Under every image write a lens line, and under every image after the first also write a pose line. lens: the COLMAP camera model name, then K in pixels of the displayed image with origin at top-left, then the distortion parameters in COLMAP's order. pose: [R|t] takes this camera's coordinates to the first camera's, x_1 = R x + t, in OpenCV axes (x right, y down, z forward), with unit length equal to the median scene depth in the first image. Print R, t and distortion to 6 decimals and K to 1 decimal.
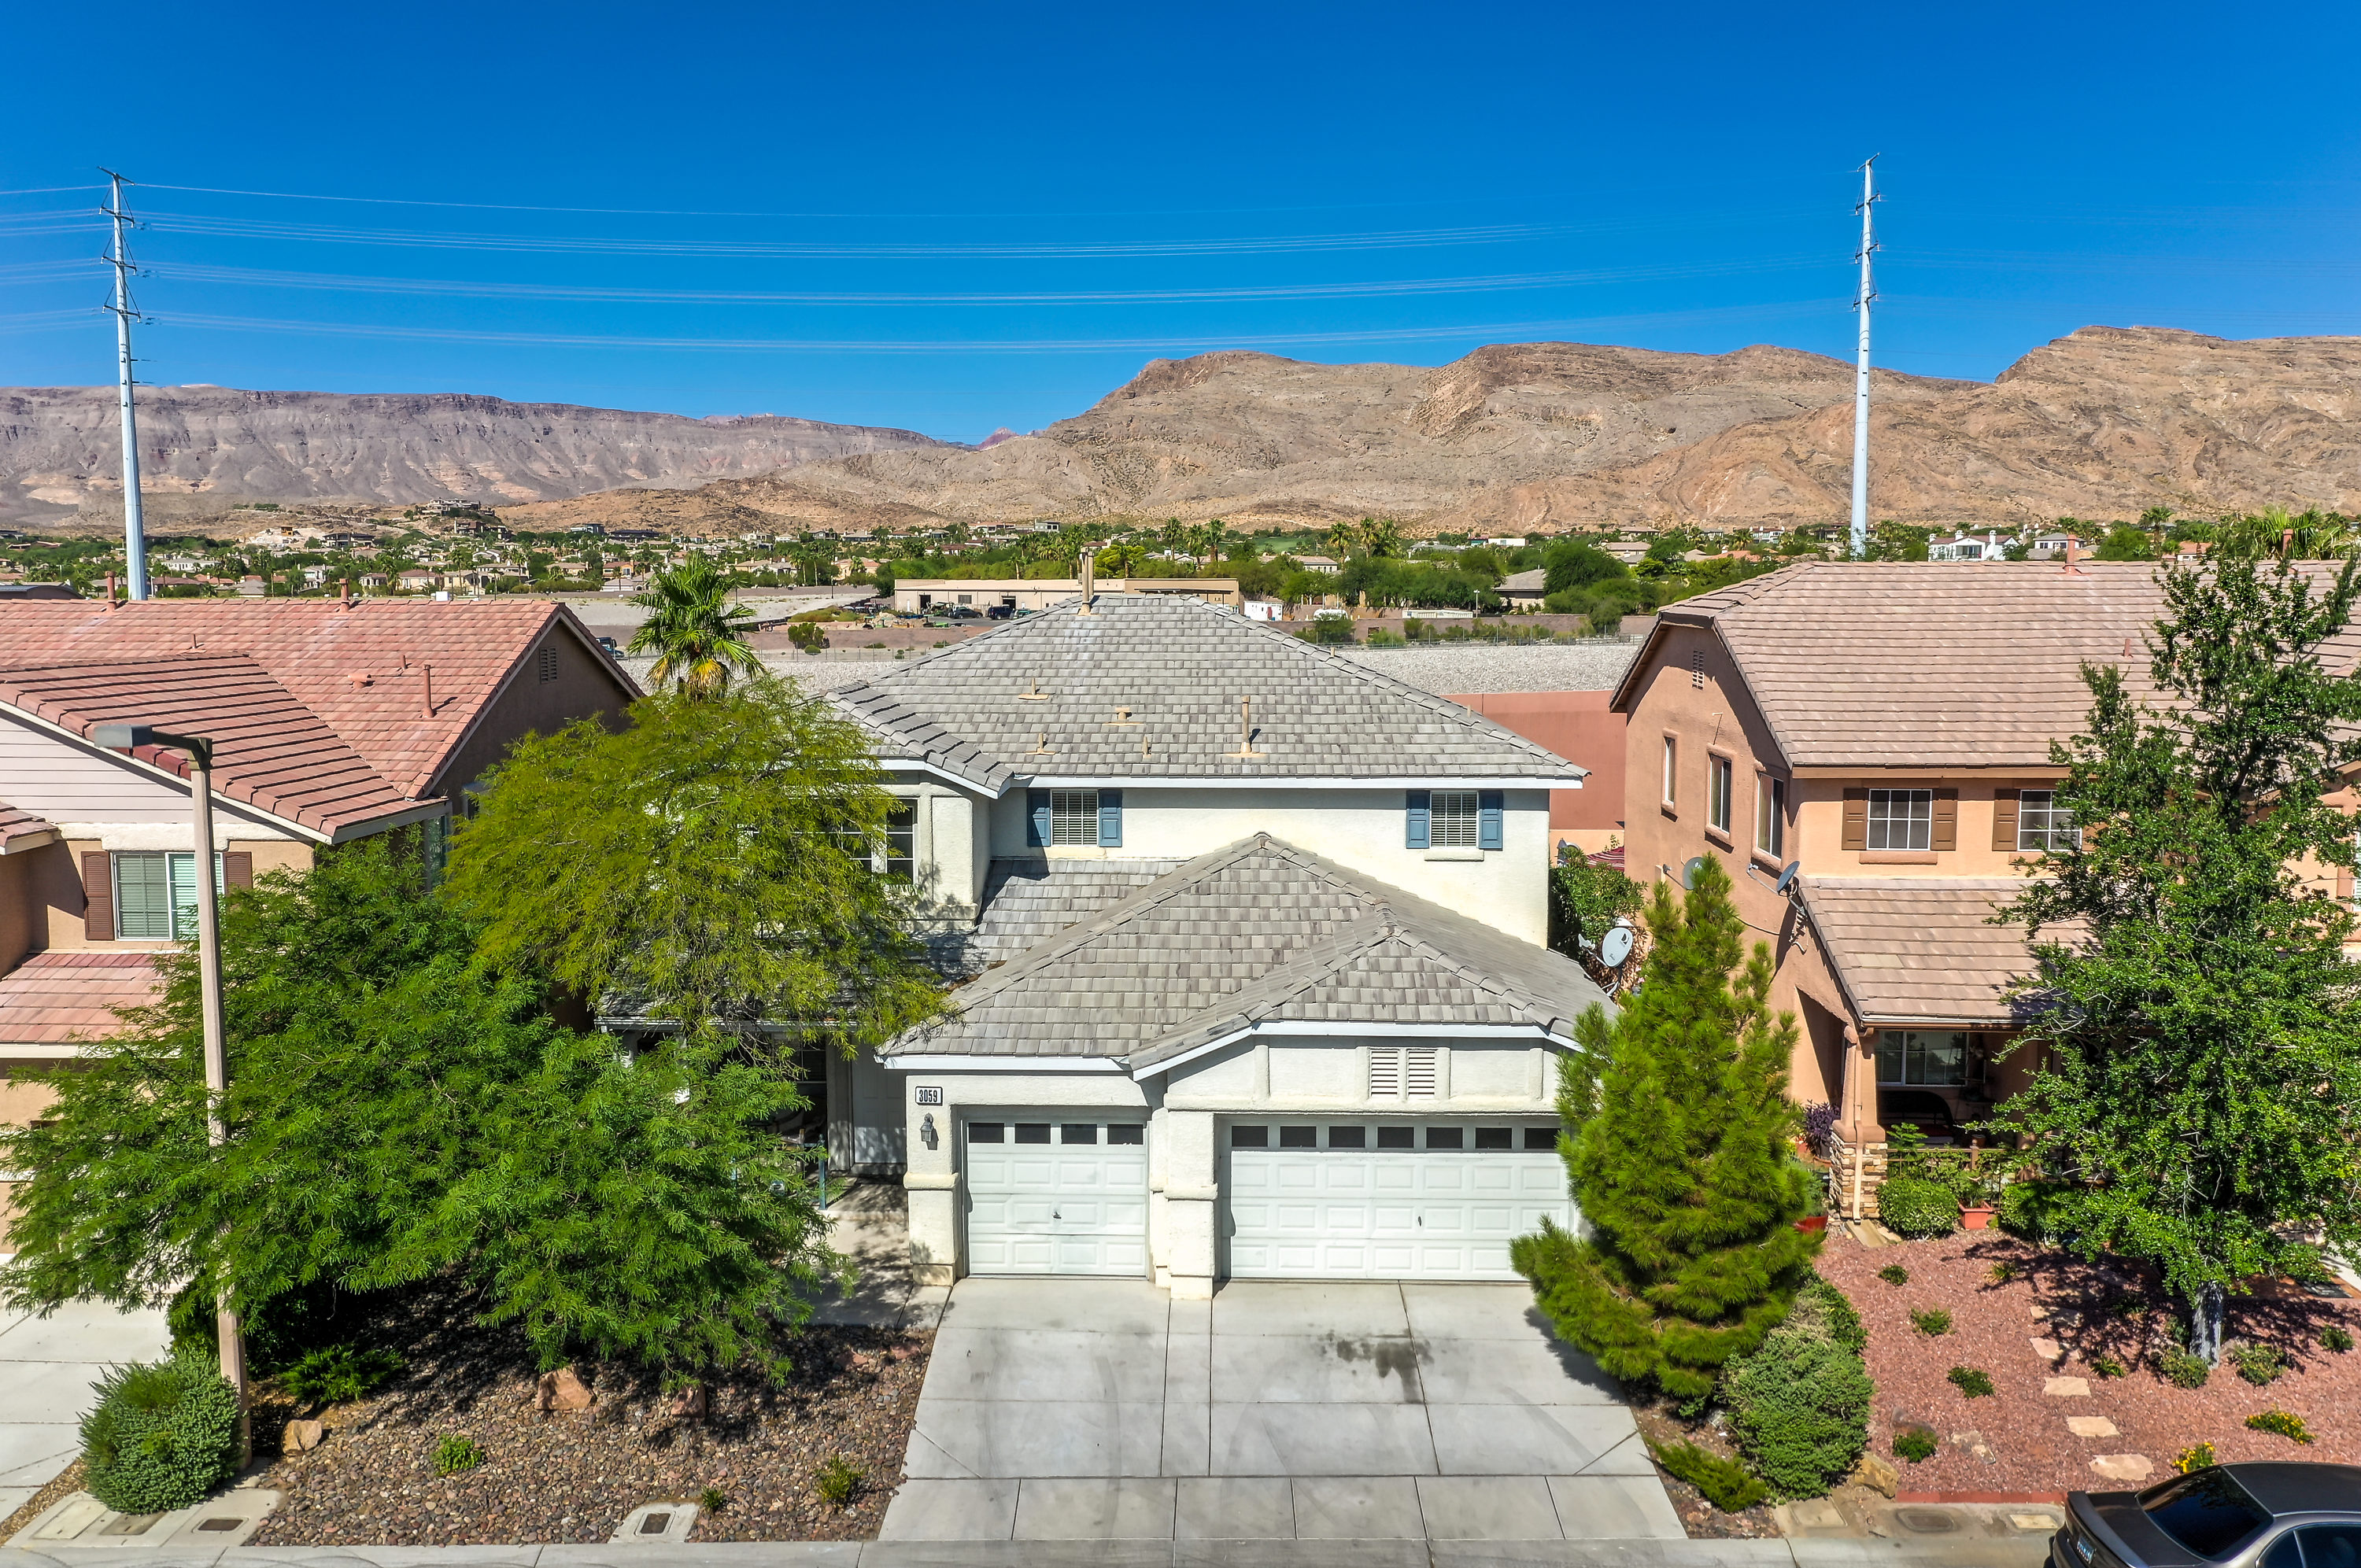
lens RADIAL K [[1902.8, 0, 1222.7], [0, 1902.8, 790.6], [0, 0, 1]] dist [0.007230, 0.002053]
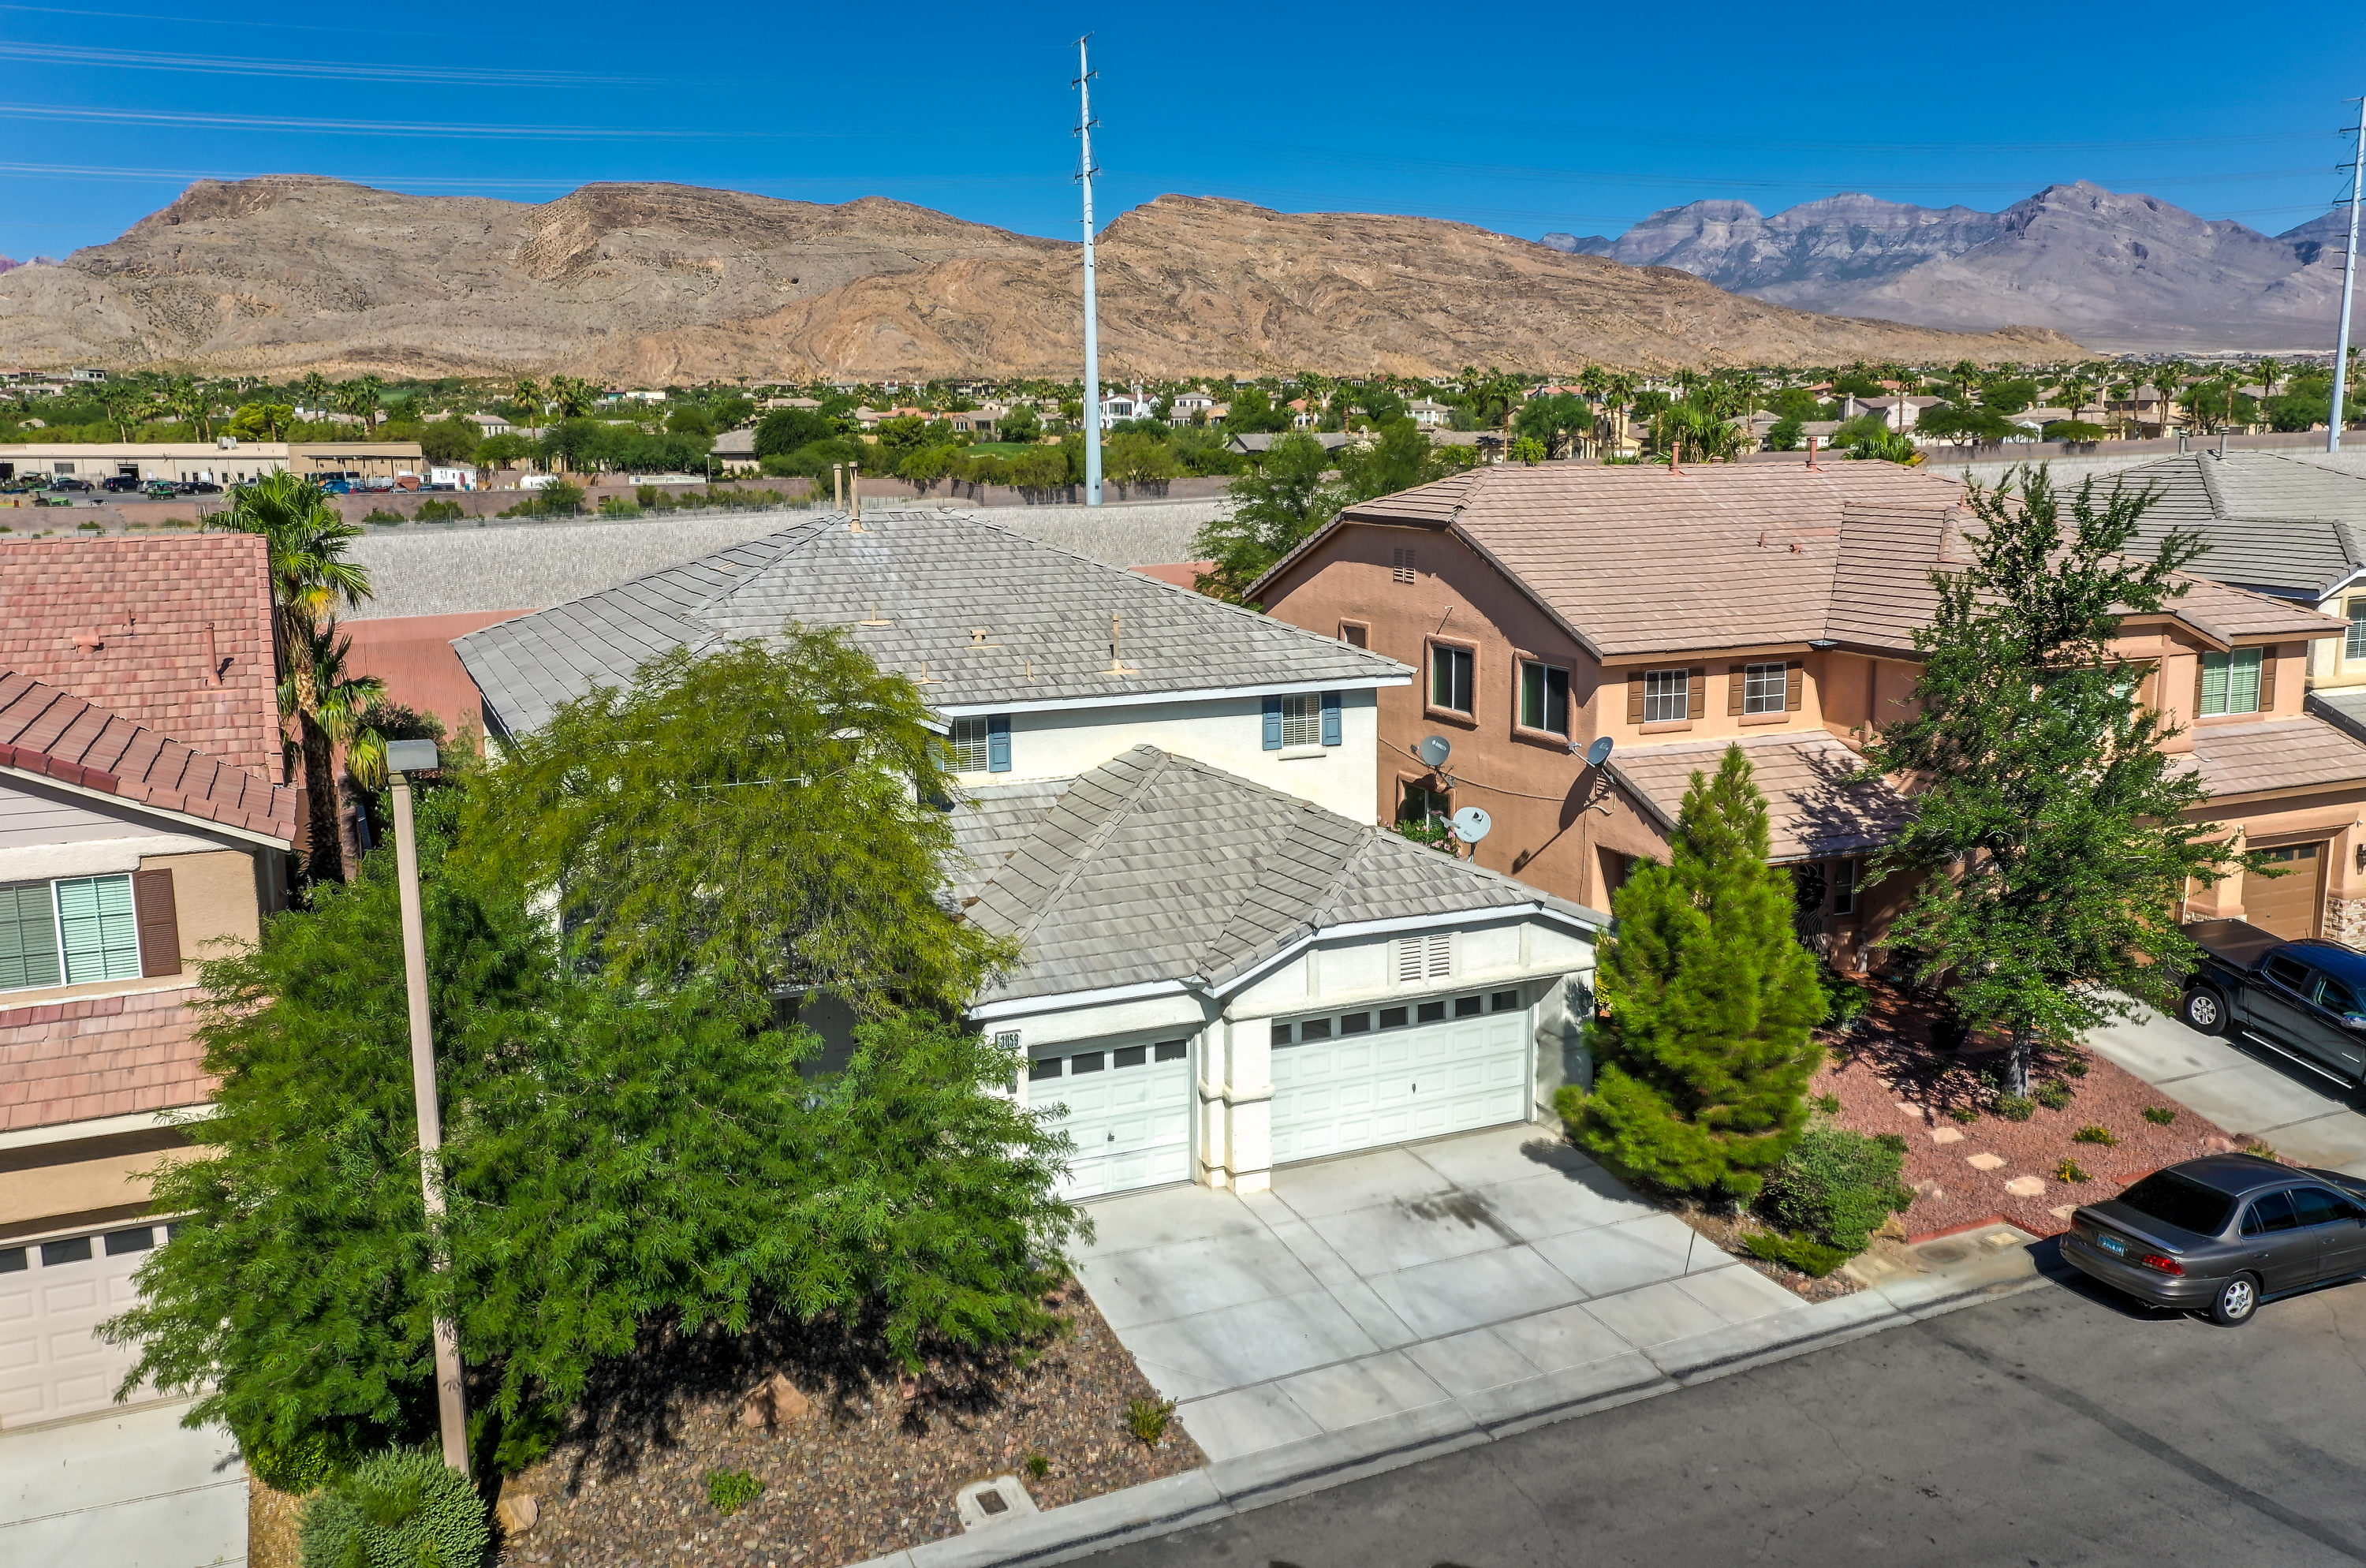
lens RADIAL K [[1904.0, 0, 1229.0], [0, 1904.0, 770.4], [0, 0, 1]] dist [0.008706, -0.001169]
pose [[0.897961, -0.081635, 0.432438, -0.403426], [0.053083, 0.995562, 0.077714, -0.044647], [-0.436863, -0.046829, 0.898309, 0.050731]]
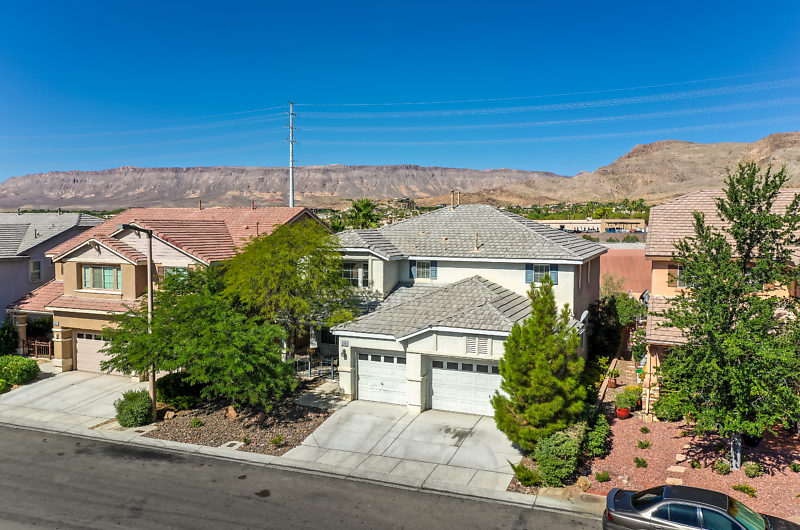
lens RADIAL K [[644.8, 0, 414.3], [0, 644.8, 267.2], [0, 0, 1]] dist [0.007230, 0.002053]
pose [[0.930529, 0.026026, -0.365292, 0.322335], [-0.041494, 0.998541, -0.034559, 0.051047], [0.363860, 0.047315, 0.930251, -0.023533]]
